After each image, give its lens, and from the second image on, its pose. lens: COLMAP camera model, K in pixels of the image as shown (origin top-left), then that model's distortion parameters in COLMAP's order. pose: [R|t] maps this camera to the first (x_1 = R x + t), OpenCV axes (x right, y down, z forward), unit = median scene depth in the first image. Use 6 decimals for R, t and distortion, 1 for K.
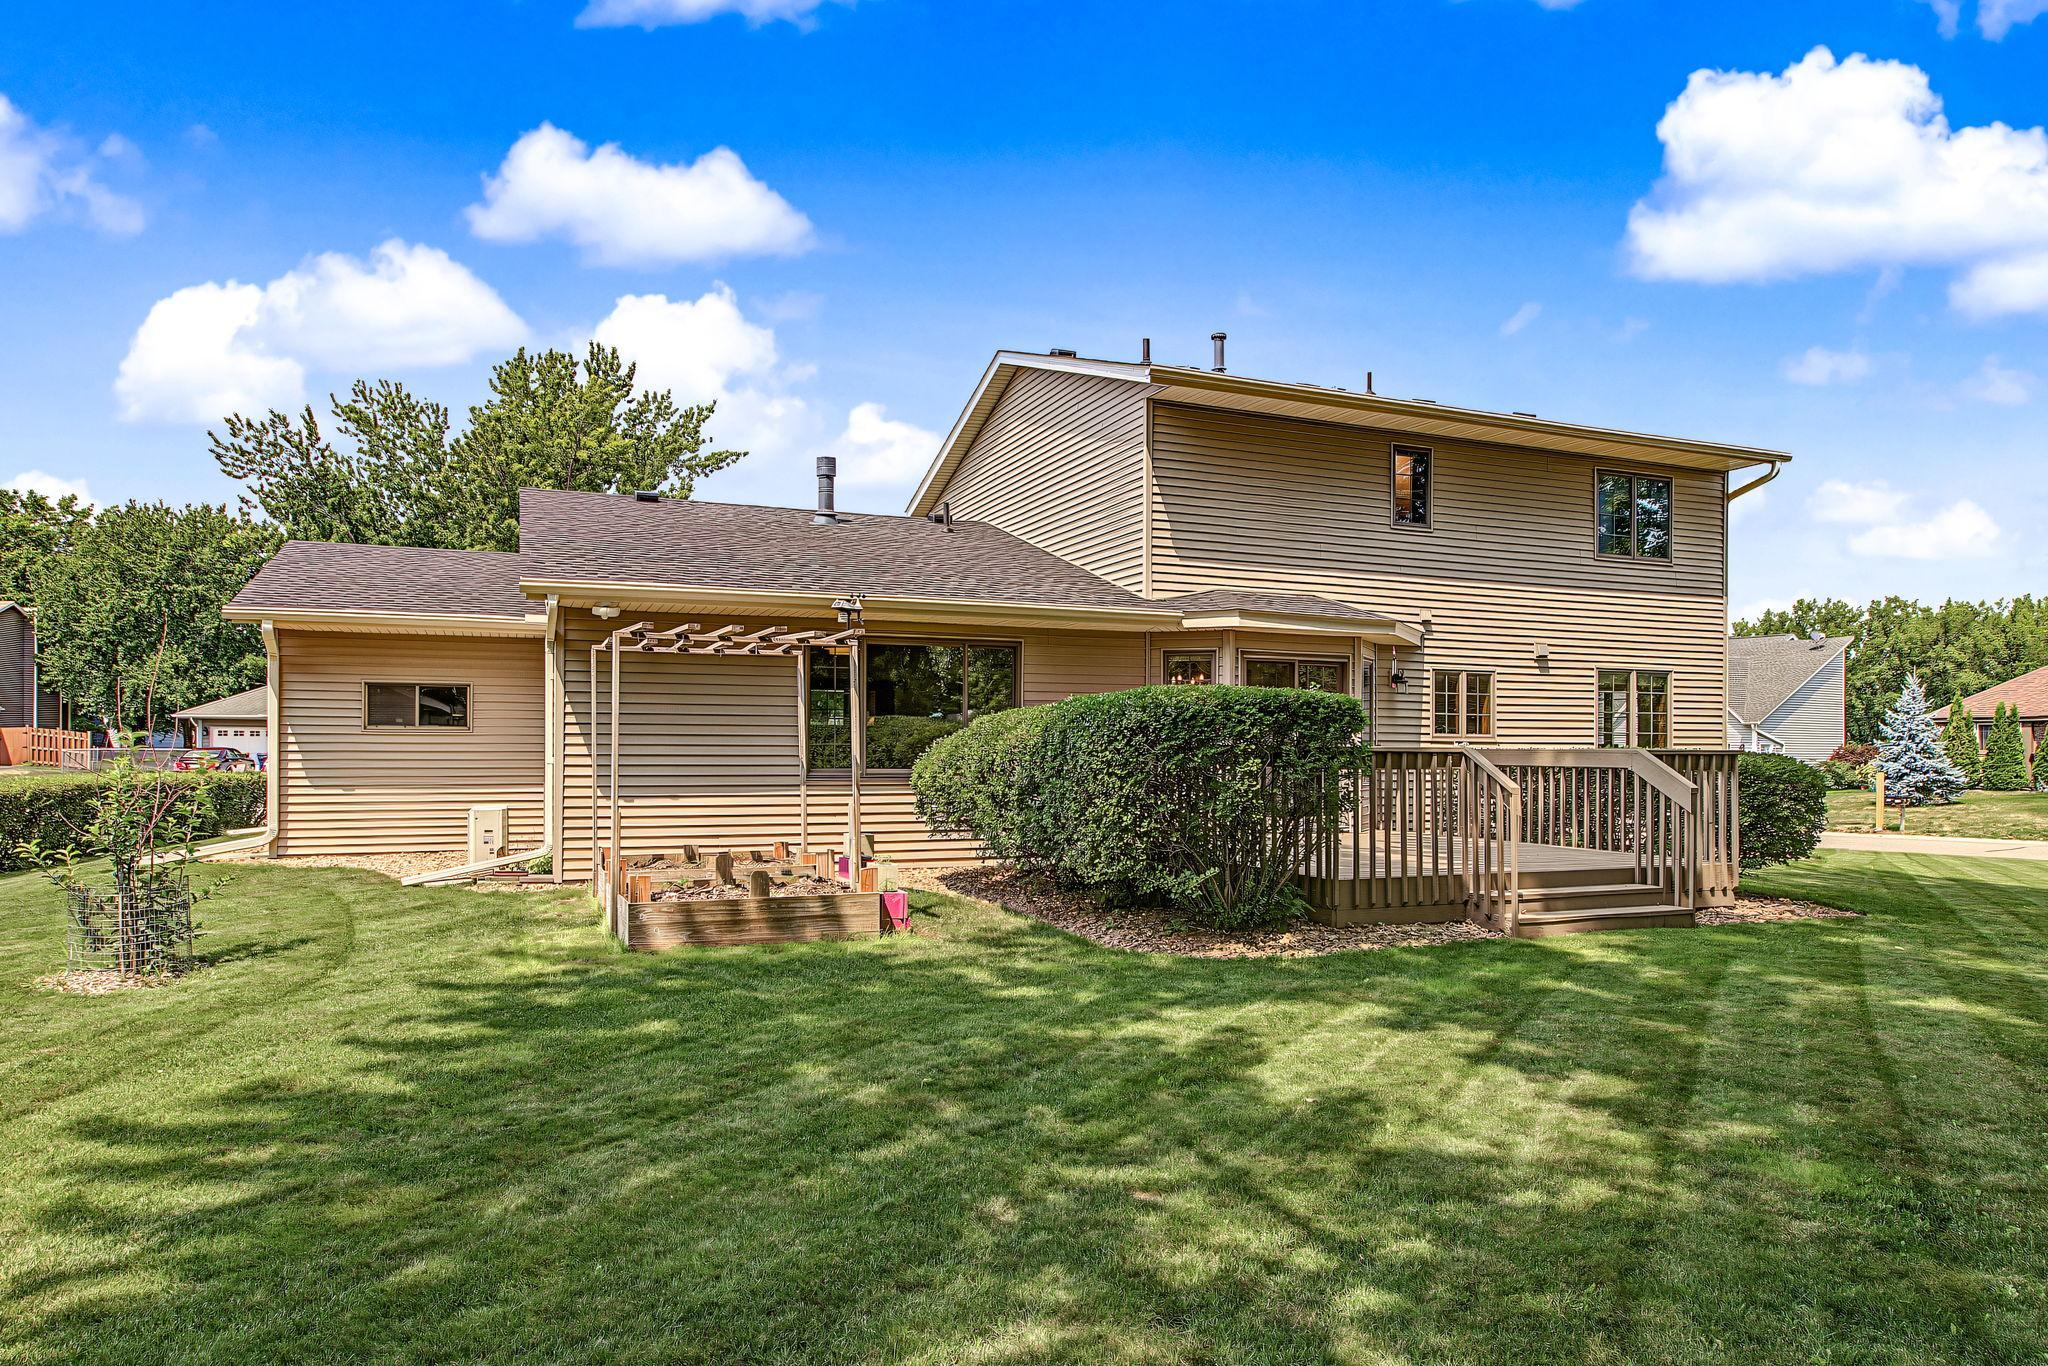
lens RADIAL K [[1216.5, 0, 988.7], [0, 1216.5, 751.4], [0, 0, 1]] dist [-0.004943, -0.000551]
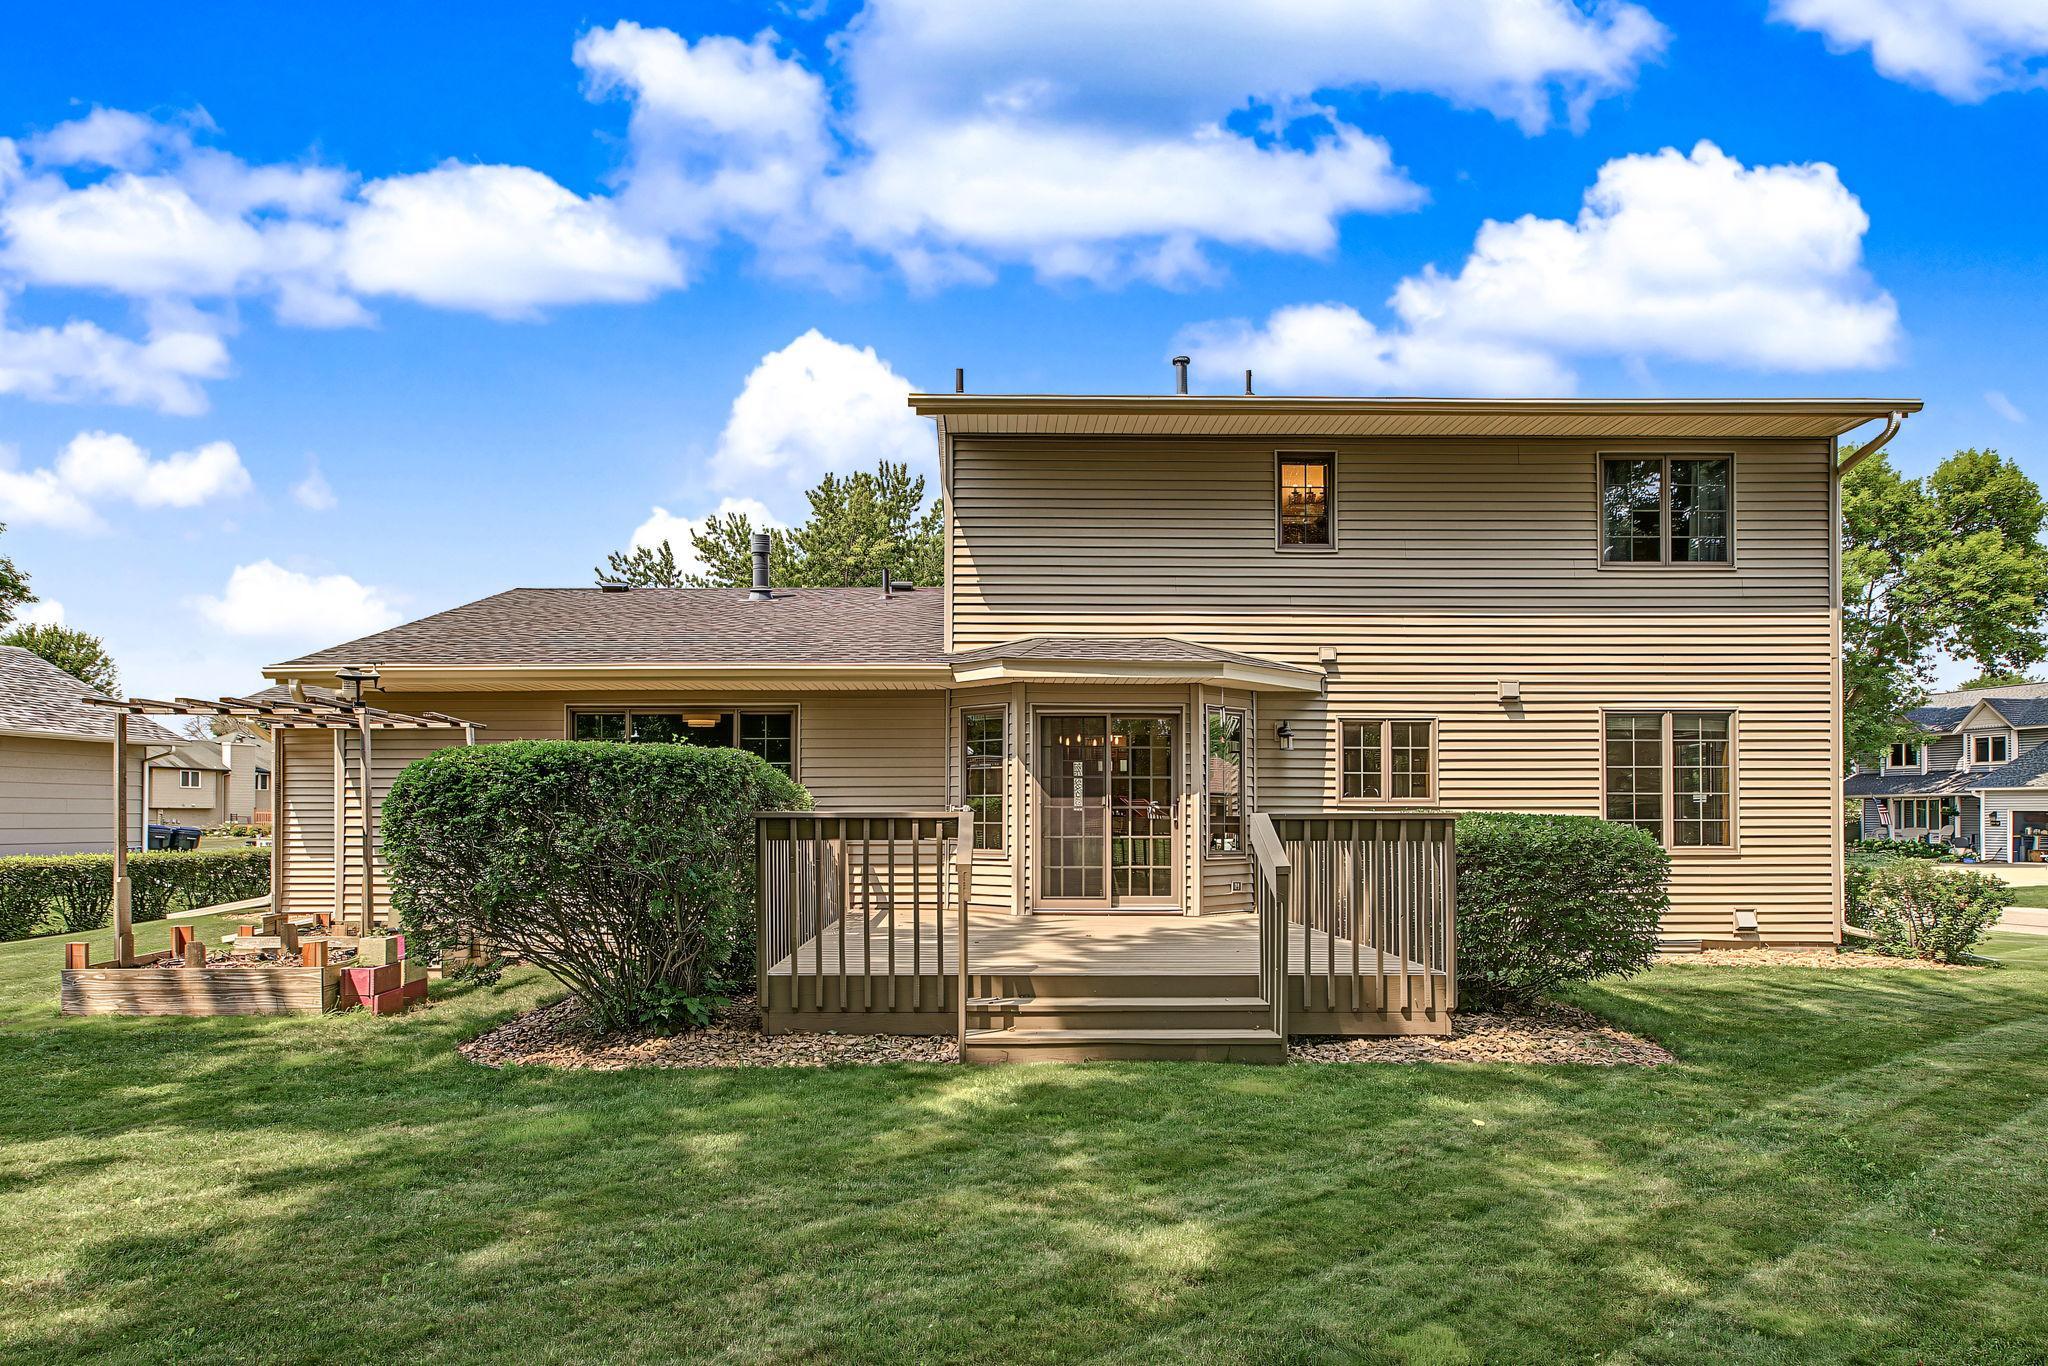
lens RADIAL K [[1127.9, 0, 962.1], [0, 1127.9, 819.9], [0, 0, 1]] dist [-0.008585, 0.000545]
pose [[0.933481, -0.006080, -0.358576, 0.400147], [0.004691, 0.999978, -0.004743, 0.003092], [0.358597, 0.002745, 0.933489, 0.196873]]
